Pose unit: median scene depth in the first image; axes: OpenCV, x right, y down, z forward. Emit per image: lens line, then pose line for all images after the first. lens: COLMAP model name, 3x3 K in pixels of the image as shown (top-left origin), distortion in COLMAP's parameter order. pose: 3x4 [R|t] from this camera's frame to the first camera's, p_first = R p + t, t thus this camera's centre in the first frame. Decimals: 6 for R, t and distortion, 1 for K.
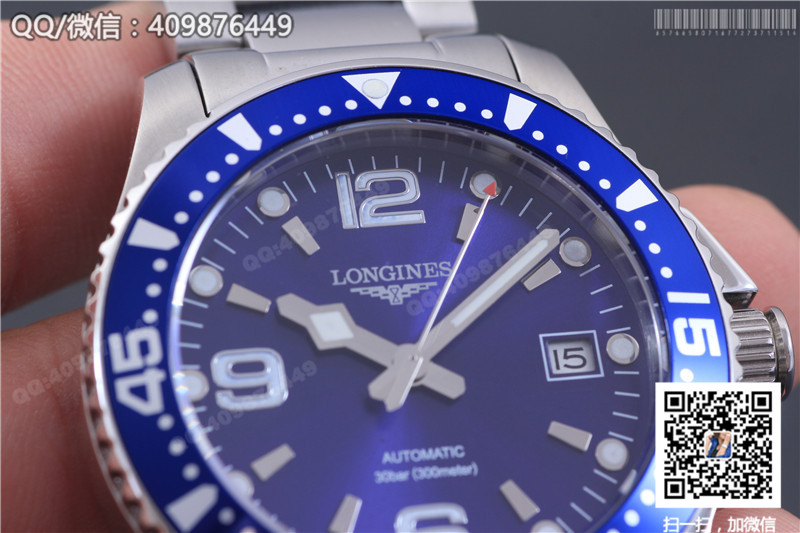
lens RADIAL K [[4413.5, 0, 396.0], [0, 4413.5, 268.4], [0, 0, 1]] dist [0.351609, 0.000000]
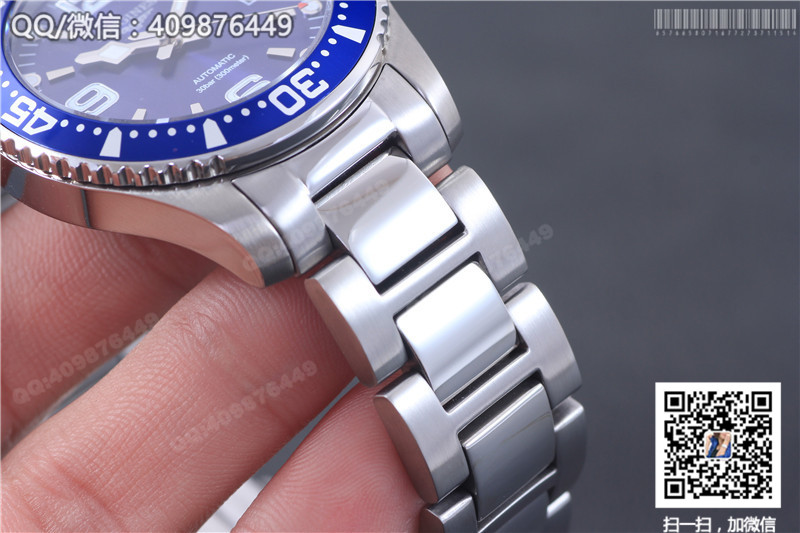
lens RADIAL K [[4413.5, 0, 401.3], [0, 4413.5, 265.4], [0, 0, 1]] dist [0.351609, 0.000000]
pose [[0.767041, -0.588122, 0.256439, -0.368244], [0.641401, 0.712801, -0.283759, 0.554572], [-0.015905, 0.382135, 0.923970, -0.373546]]
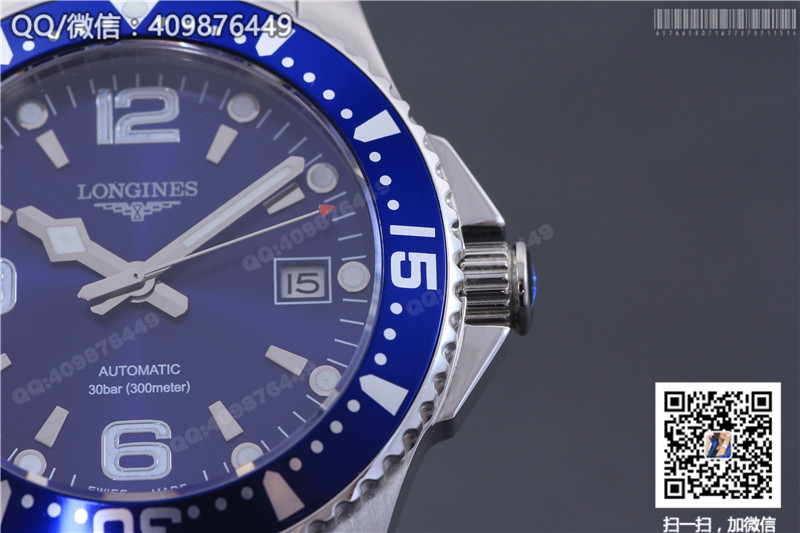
lens RADIAL K [[4413.5, 0, 399.9], [0, 4413.5, 268.2], [0, 0, 1]] dist [0.351609, 0.000000]
pose [[0.972552, 0.058207, -0.225285, 0.291194], [-0.046219, 0.997238, 0.058132, -0.043430], [0.228047, -0.046124, 0.972557, 0.014377]]
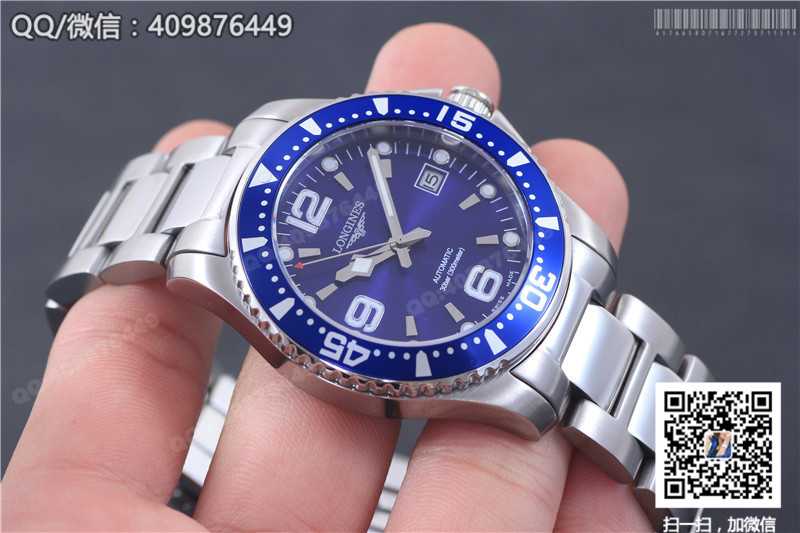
lens RADIAL K [[4413.5, 0, 400.6], [0, 4413.5, 265.6], [0, 0, 1]] dist [0.351609, 0.000000]
pose [[0.525511, -0.789218, 0.317762, -0.609277], [0.770995, 0.599682, 0.214355, -0.381097], [-0.359730, 0.132347, 0.923623, -0.768672]]
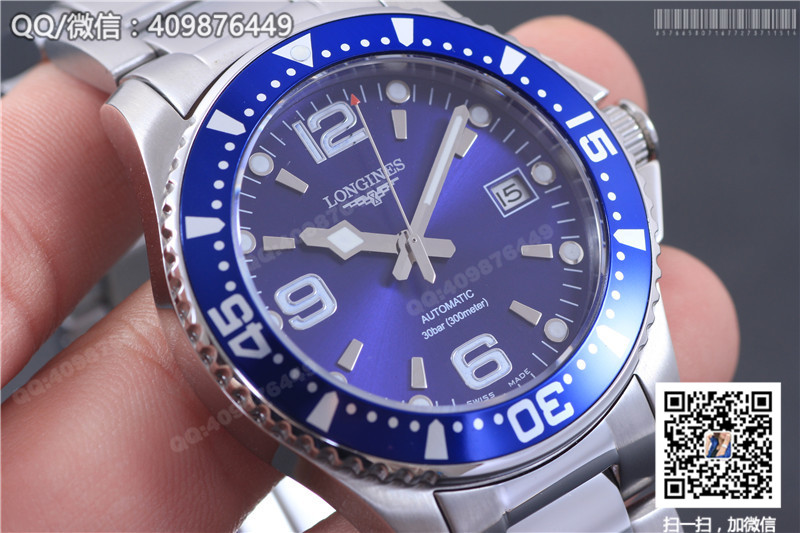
lens RADIAL K [[4413.5, 0, 399.2], [0, 4413.5, 267.5], [0, 0, 1]] dist [0.351609, 0.000000]
pose [[0.906151, -0.364046, 0.215314, -0.279766], [0.336109, 0.928828, 0.155913, -0.174521], [-0.256749, -0.068912, 0.964018, -0.251782]]
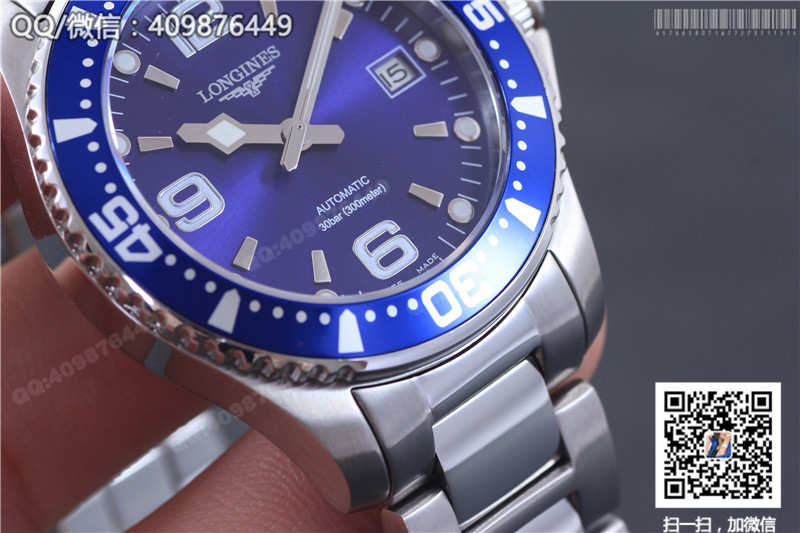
lens RADIAL K [[4413.5, 0, 400.3], [0, 4413.5, 266.4], [0, 0, 1]] dist [0.351609, 0.000000]
pose [[0.849766, -0.440105, 0.290181, -0.335839], [0.418006, 0.897936, 0.137771, -0.099258], [-0.321198, 0.004224, 0.947003, -0.151279]]
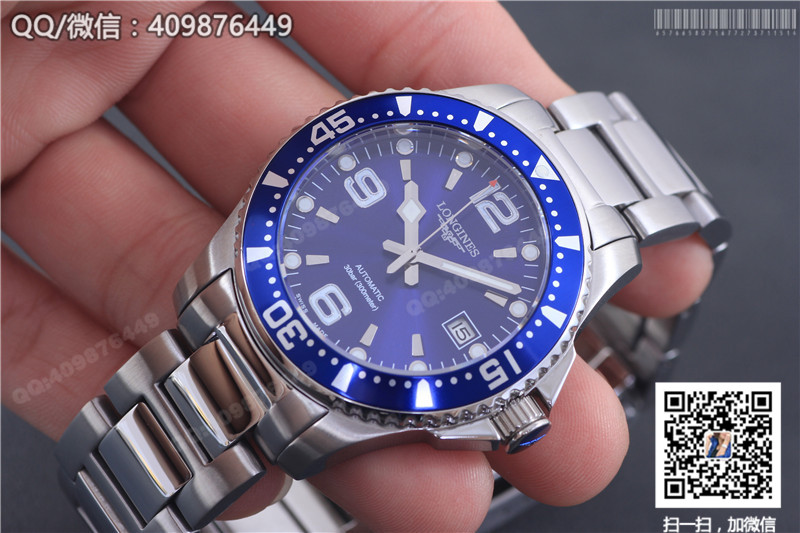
lens RADIAL K [[4413.5, 0, 400.1], [0, 4413.5, 265.3], [0, 0, 1]] dist [0.351609, 0.000000]
pose [[0.414652, 0.784335, -0.461393, 0.848293], [-0.828653, 0.534978, 0.164718, -0.273422], [0.376029, 0.314034, 0.871771, -0.604005]]
